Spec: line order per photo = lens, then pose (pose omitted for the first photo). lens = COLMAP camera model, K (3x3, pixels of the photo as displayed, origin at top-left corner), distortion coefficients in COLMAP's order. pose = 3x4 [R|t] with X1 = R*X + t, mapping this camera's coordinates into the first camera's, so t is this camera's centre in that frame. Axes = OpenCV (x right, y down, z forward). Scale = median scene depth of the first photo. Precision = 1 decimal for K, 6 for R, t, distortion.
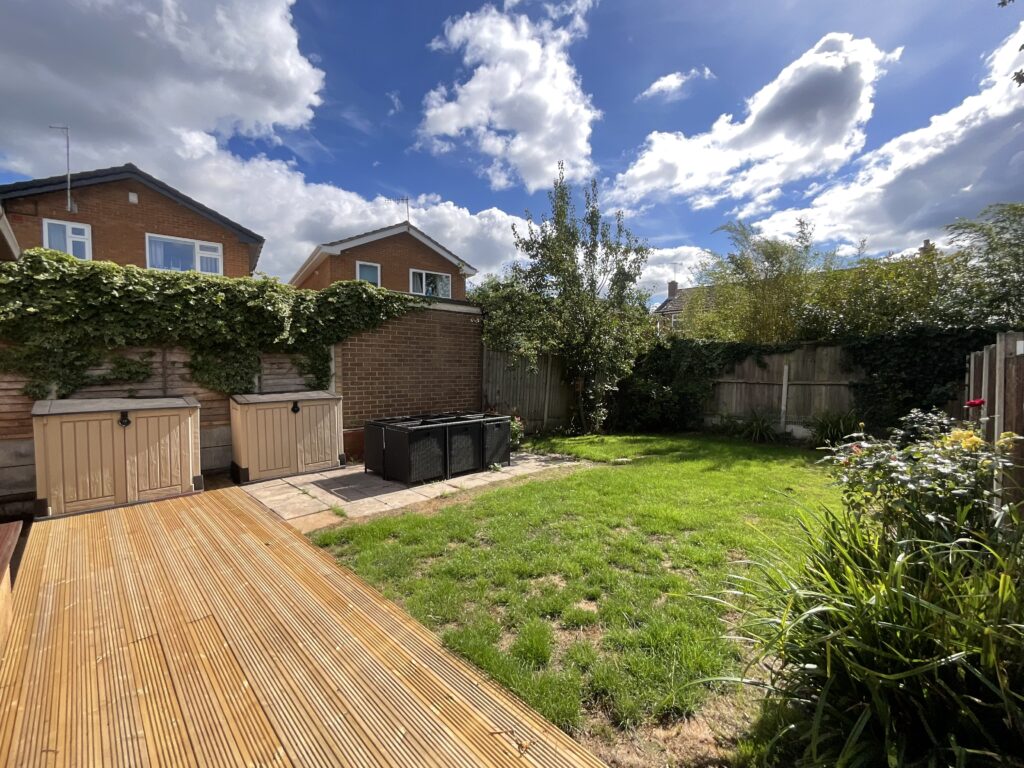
lens RADIAL K [[412.1, 0, 512.2], [0, 412.1, 384.5], [0, 0, 1]] dist [-0.002401, -0.000112]
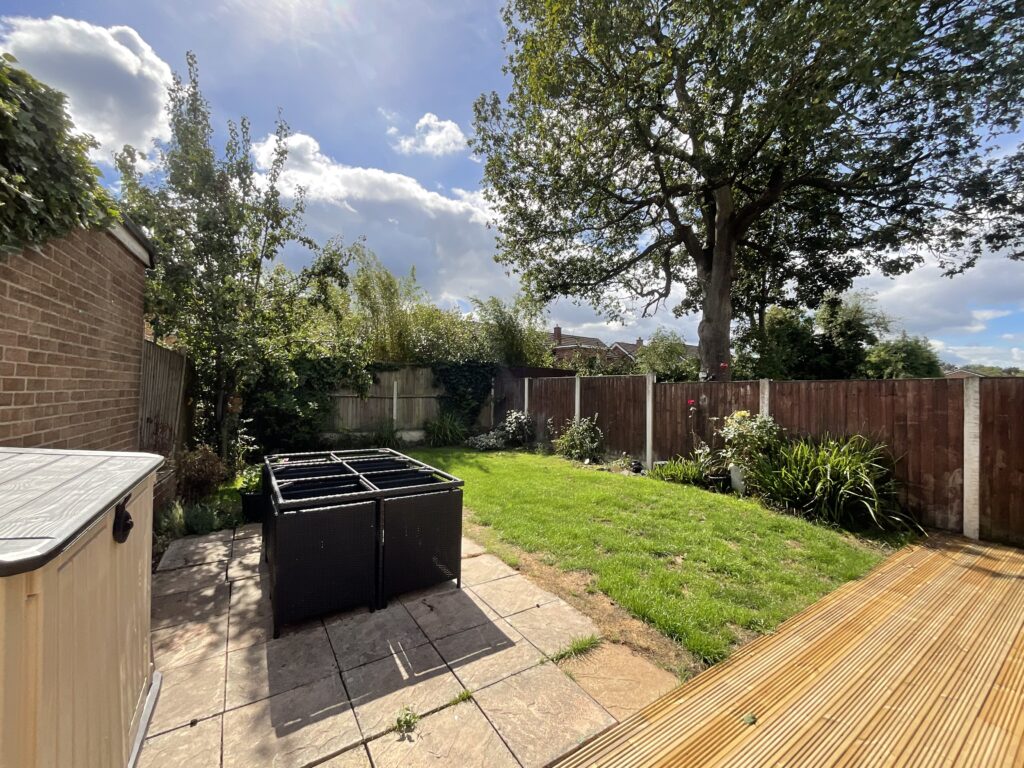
lens RADIAL K [[415.5, 0, 511.9], [0, 415.5, 386.2], [0, 0, 1]] dist [-0.001845, -0.000259]
pose [[0.216950, 0.013344, 0.976092, -0.861997], [0.016919, 0.999705, -0.017427, -0.013088], [-0.976036, 0.020295, 0.216660, 0.866661]]
